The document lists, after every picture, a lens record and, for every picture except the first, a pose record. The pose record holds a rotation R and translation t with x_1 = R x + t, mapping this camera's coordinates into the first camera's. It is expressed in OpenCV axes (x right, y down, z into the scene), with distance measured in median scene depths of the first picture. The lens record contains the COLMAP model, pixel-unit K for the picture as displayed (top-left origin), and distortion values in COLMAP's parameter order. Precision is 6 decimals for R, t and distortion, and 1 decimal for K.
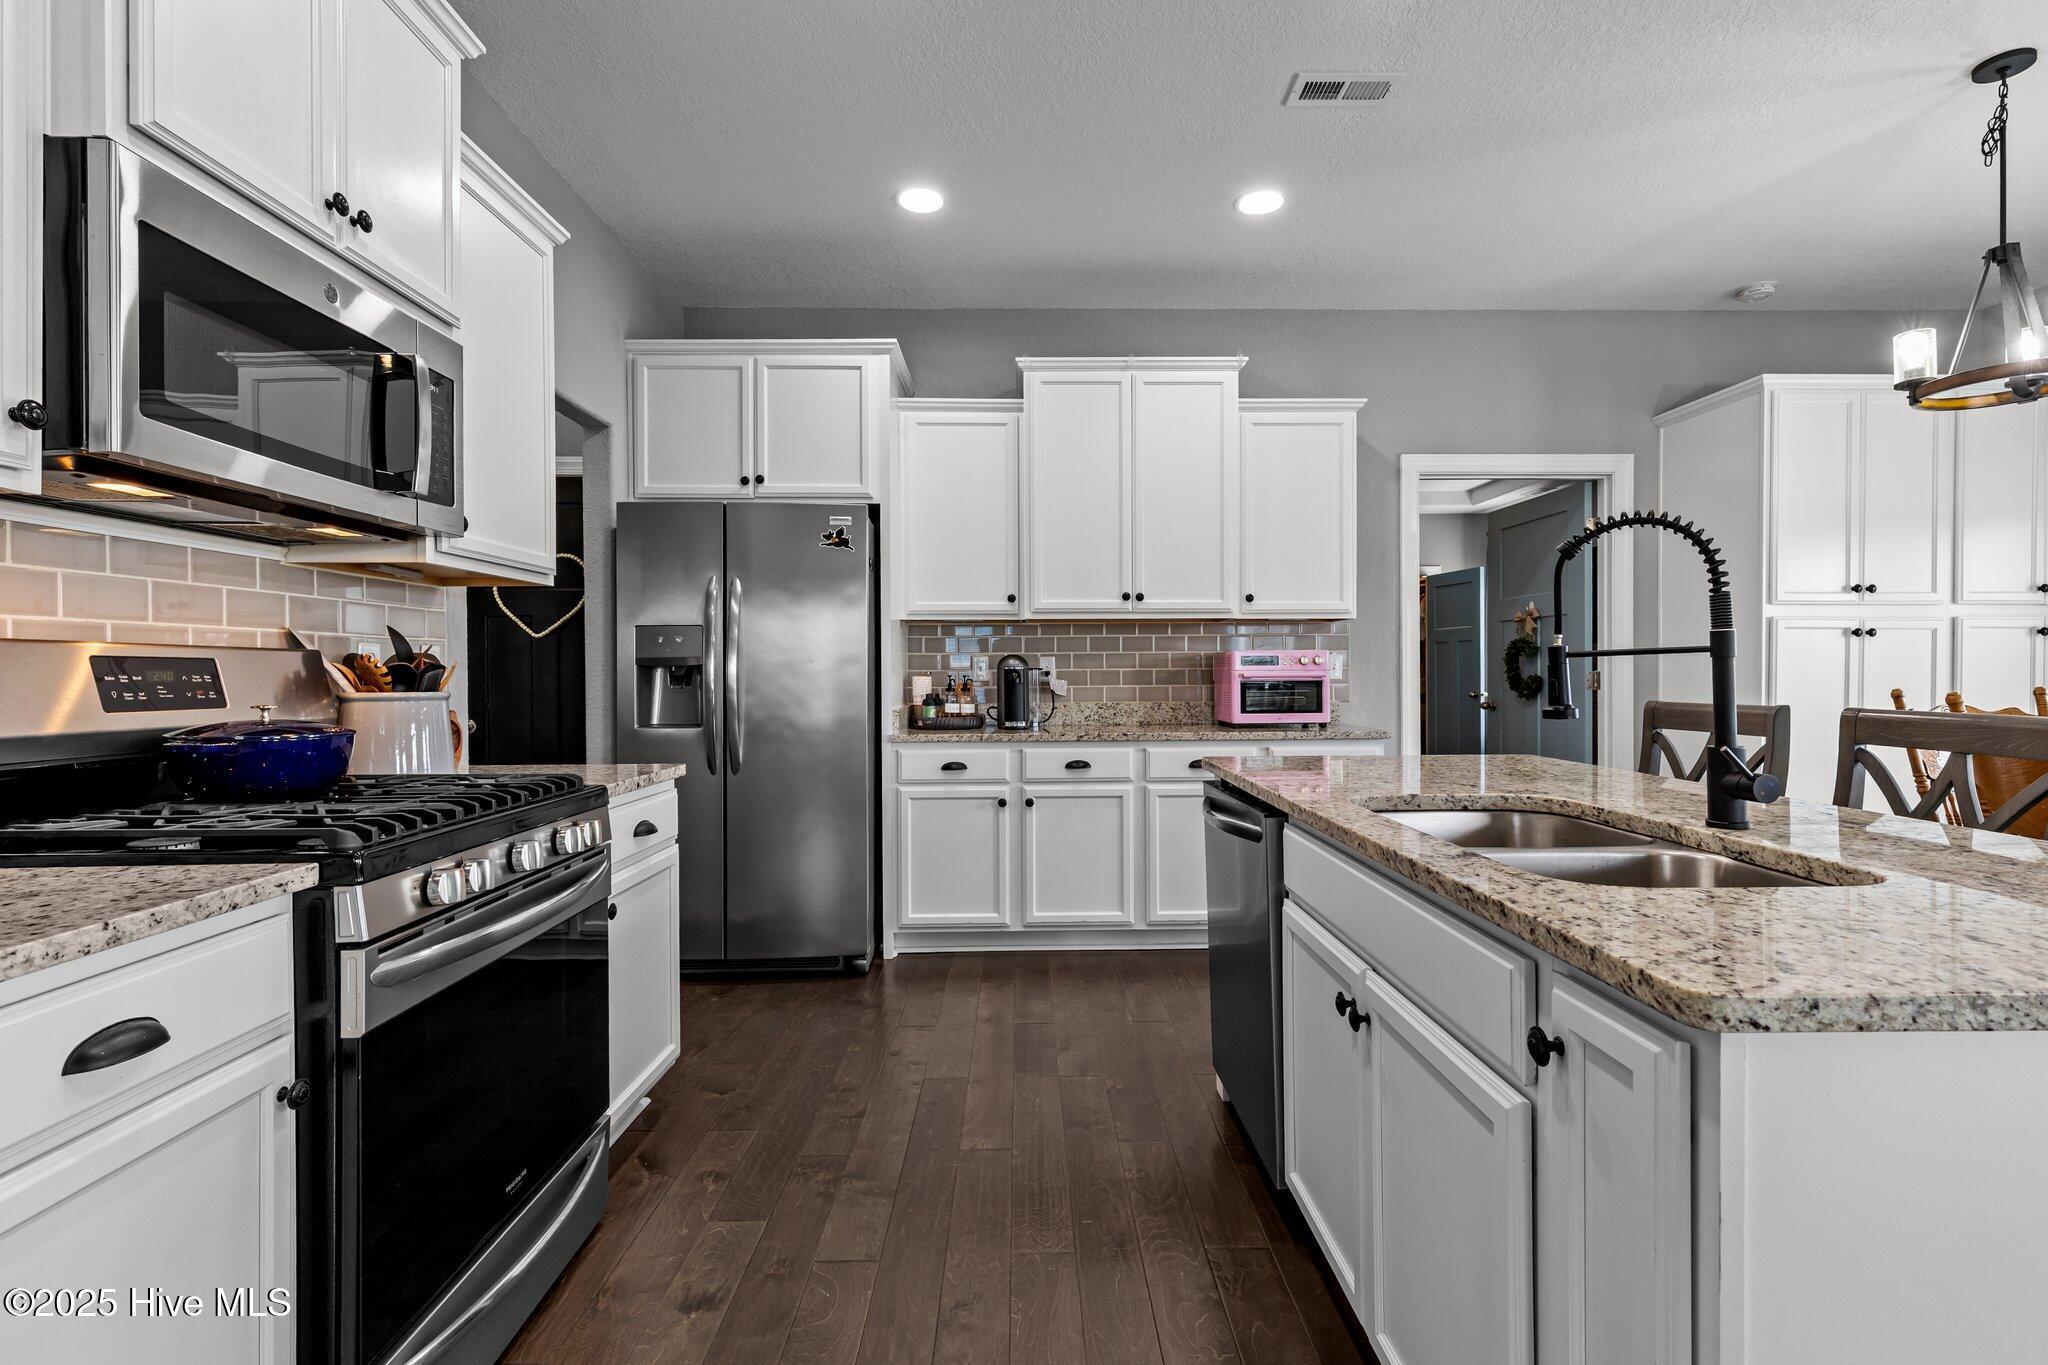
lens RADIAL K [[924.9, 0, 1024.0], [0, 924.9, 682.5], [0, 0, 1]] dist [-0.002518, -0.000945]
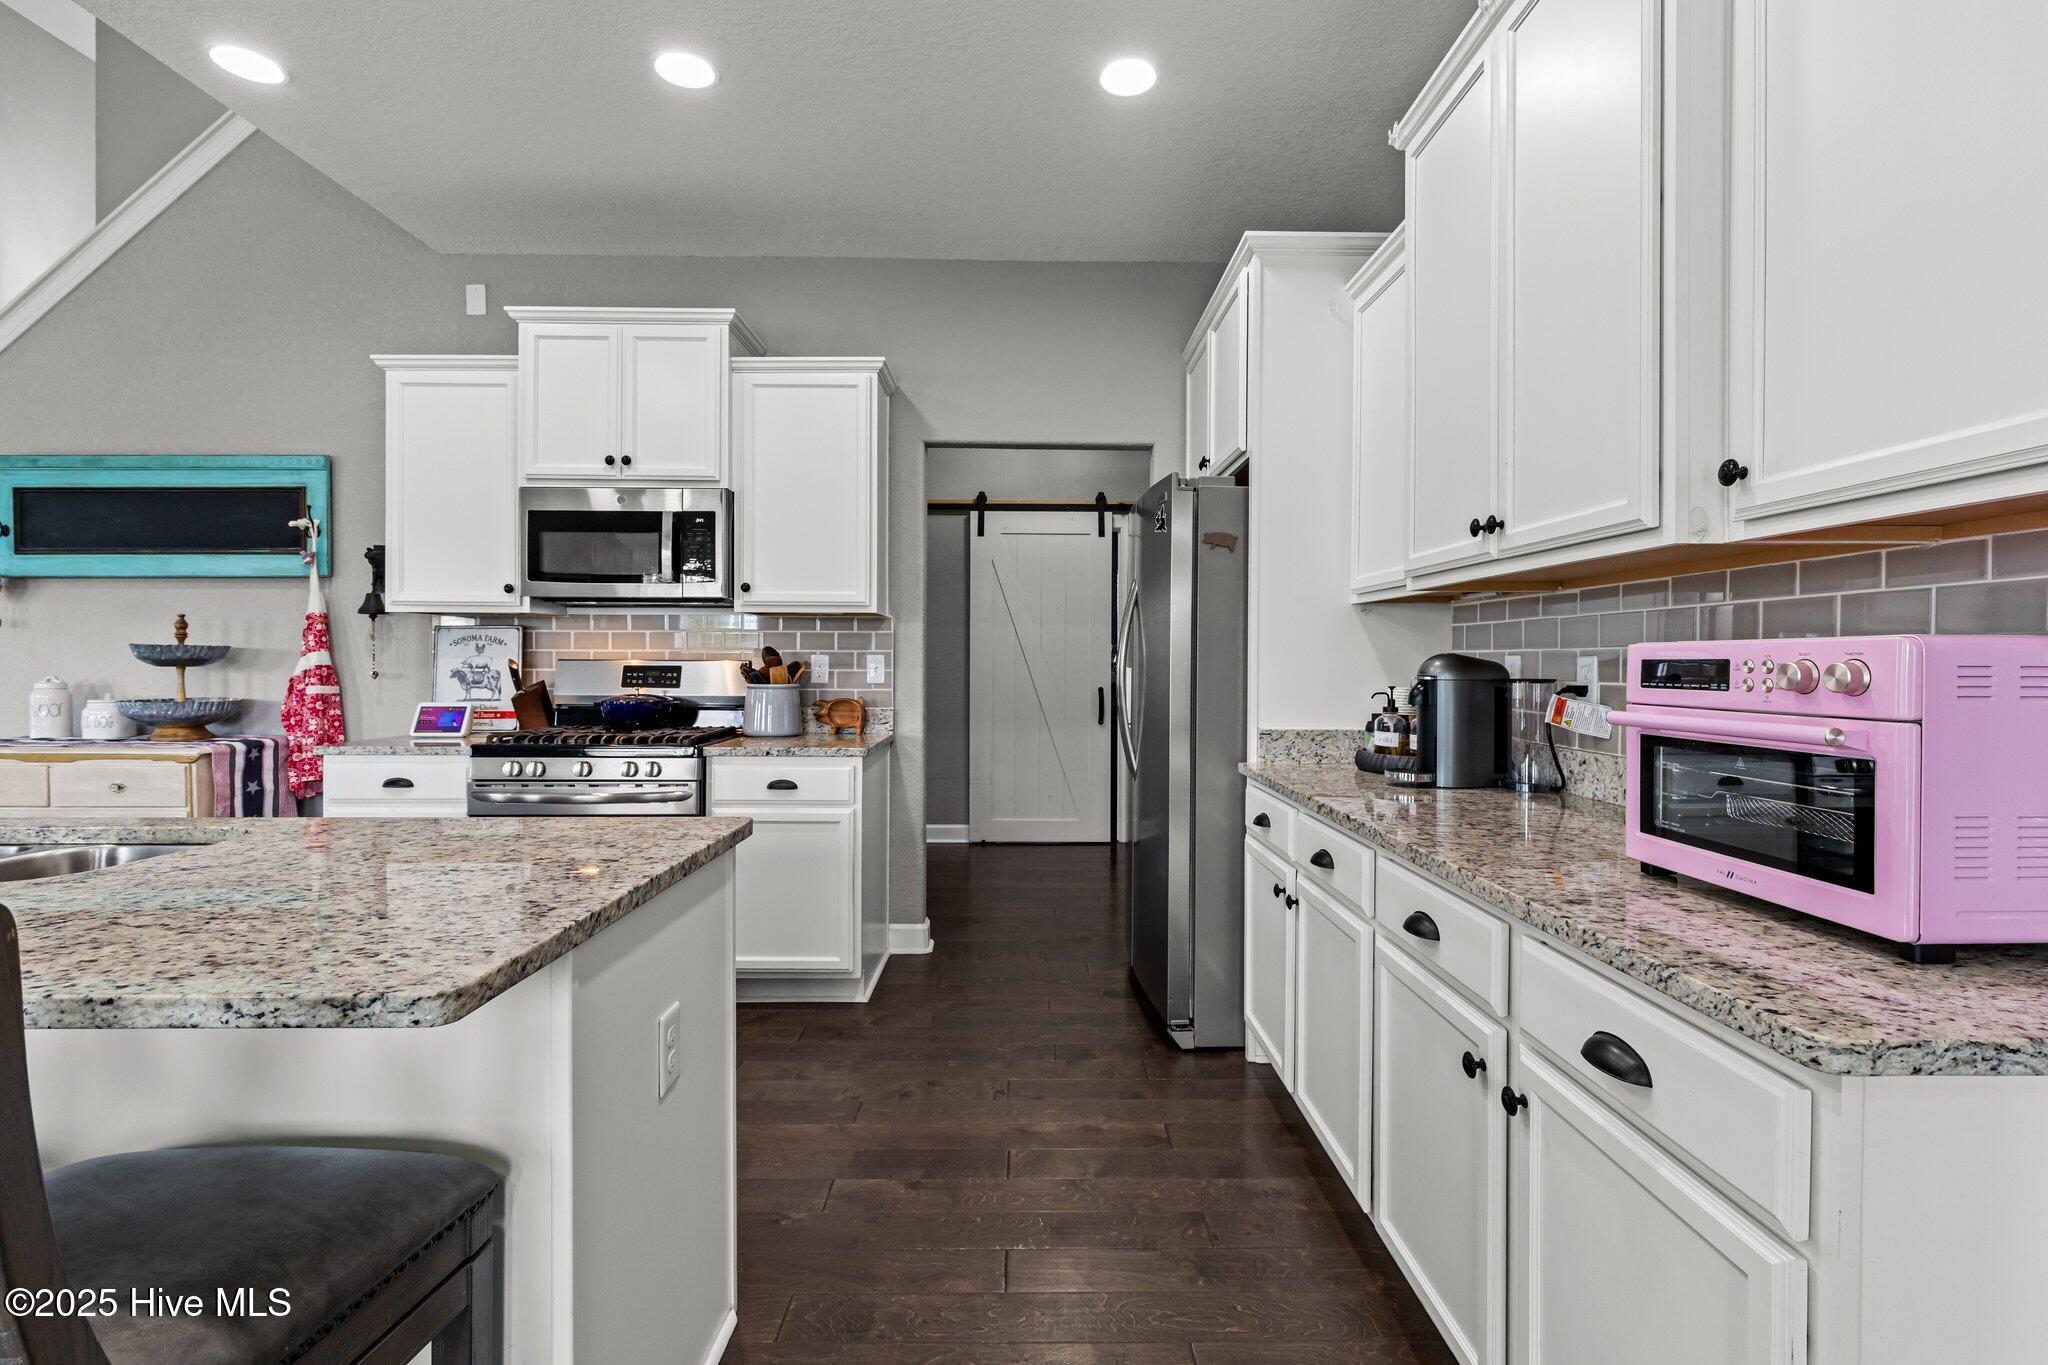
lens RADIAL K [[917.0, 0, 1032.6], [0, 917.0, 665.9], [0, 0, 1]] dist [0.000779, -0.000197]
pose [[-0.003720, 0.012884, -0.999910, 0.843229], [-0.013291, 0.999828, 0.012932, -0.041190], [0.999905, 0.013337, -0.003548, 1.171827]]
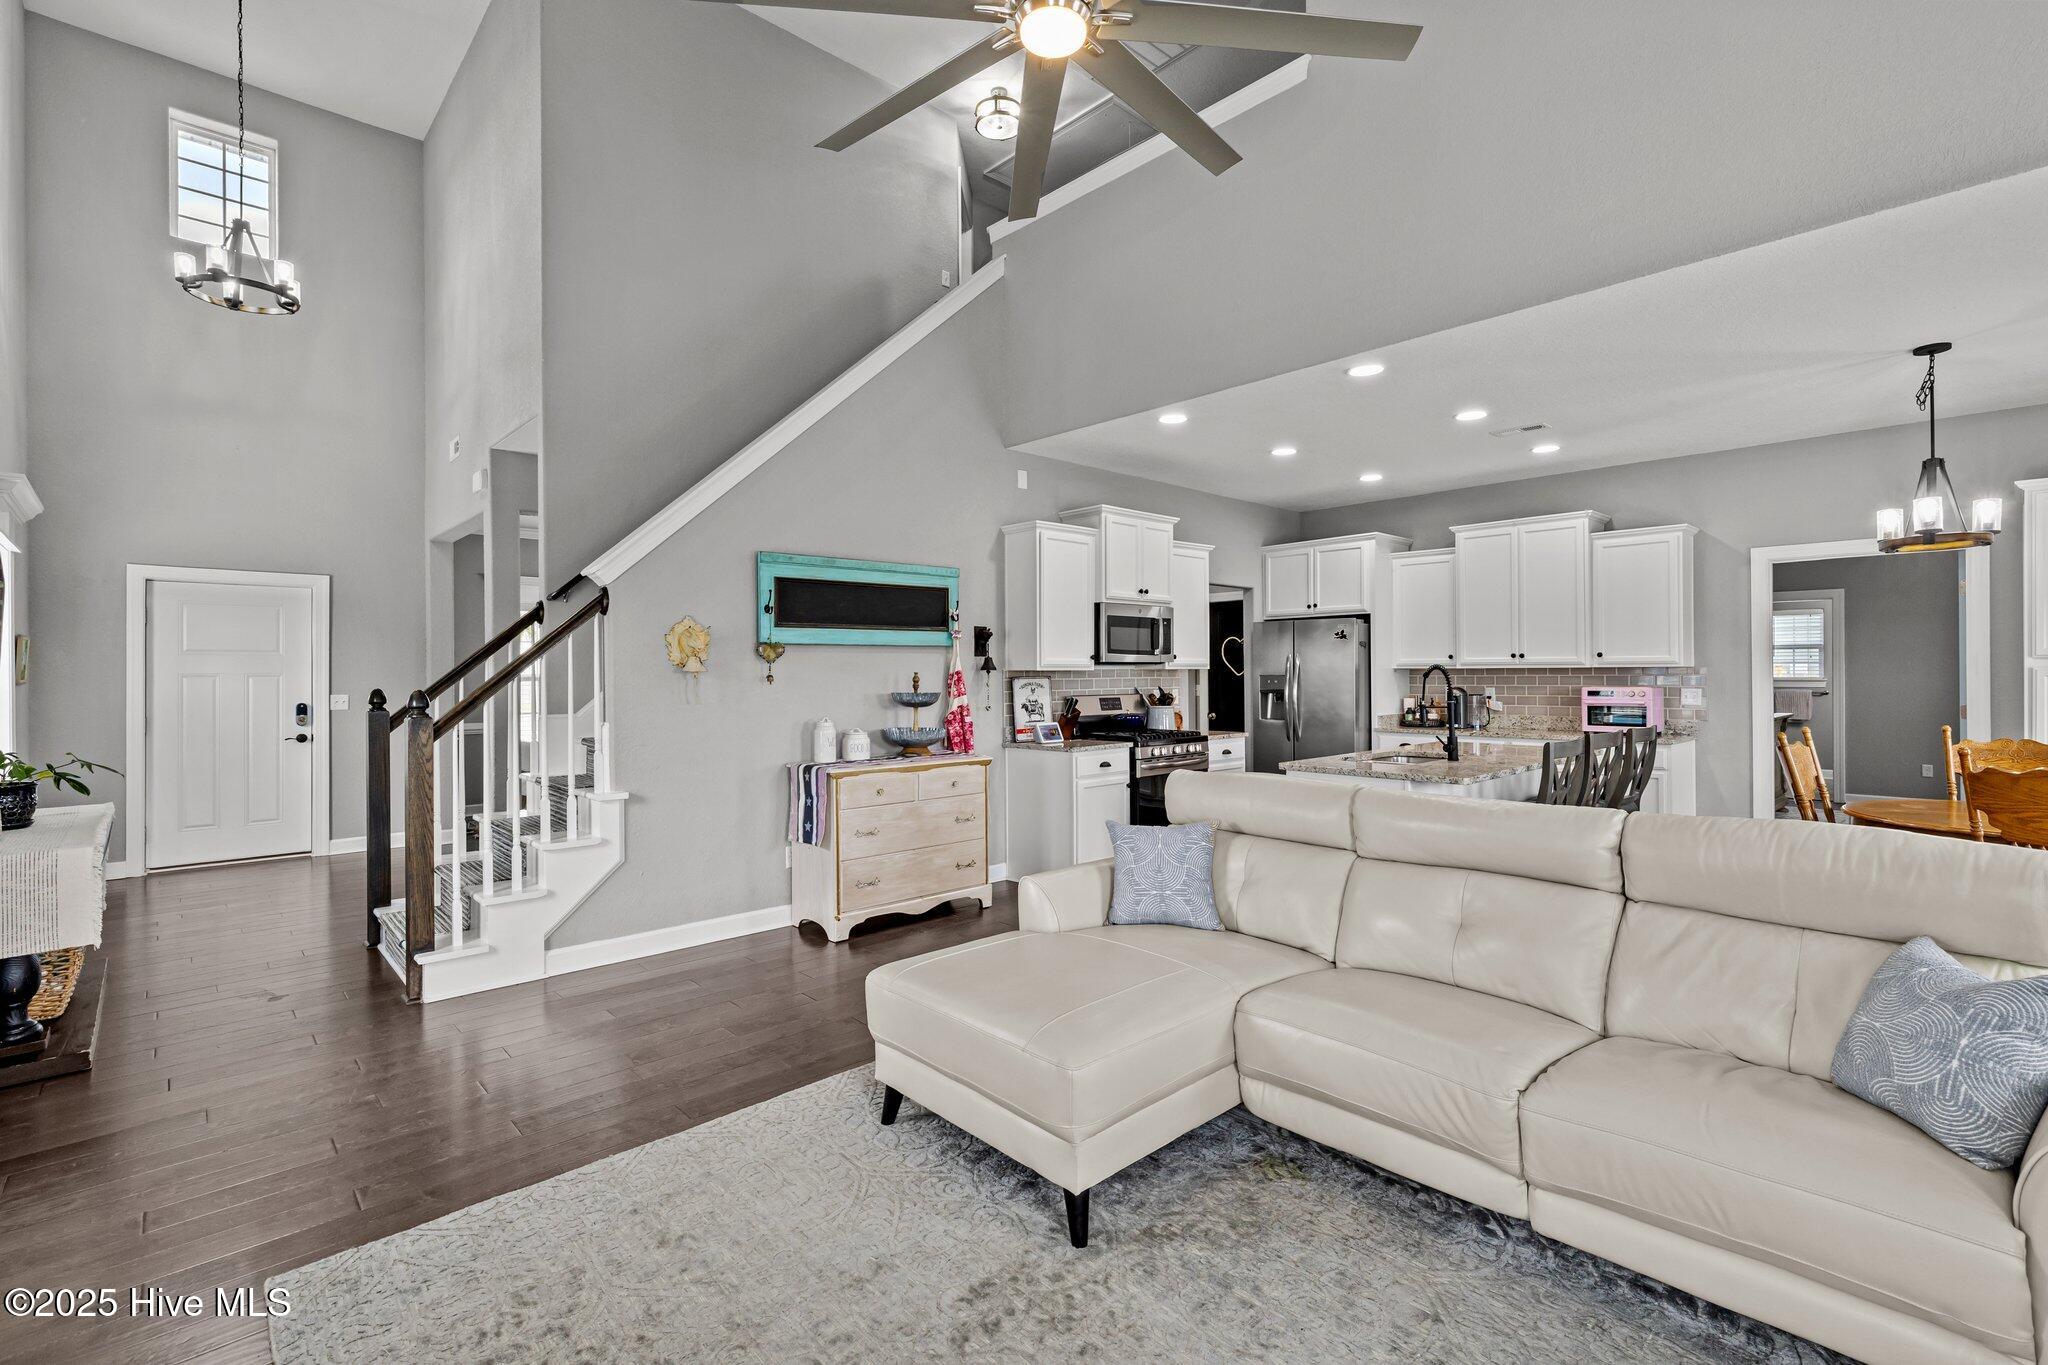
lens RADIAL K [[917.0, 0, 1032.6], [0, 917.0, 665.9], [0, 0, 1]] dist [0.000779, -0.000197]
pose [[0.673639, -0.004796, -0.739045, 1.169270], [-0.004129, 0.999939, -0.010252, -0.077290], [0.739049, 0.009957, 0.673578, -1.267735]]
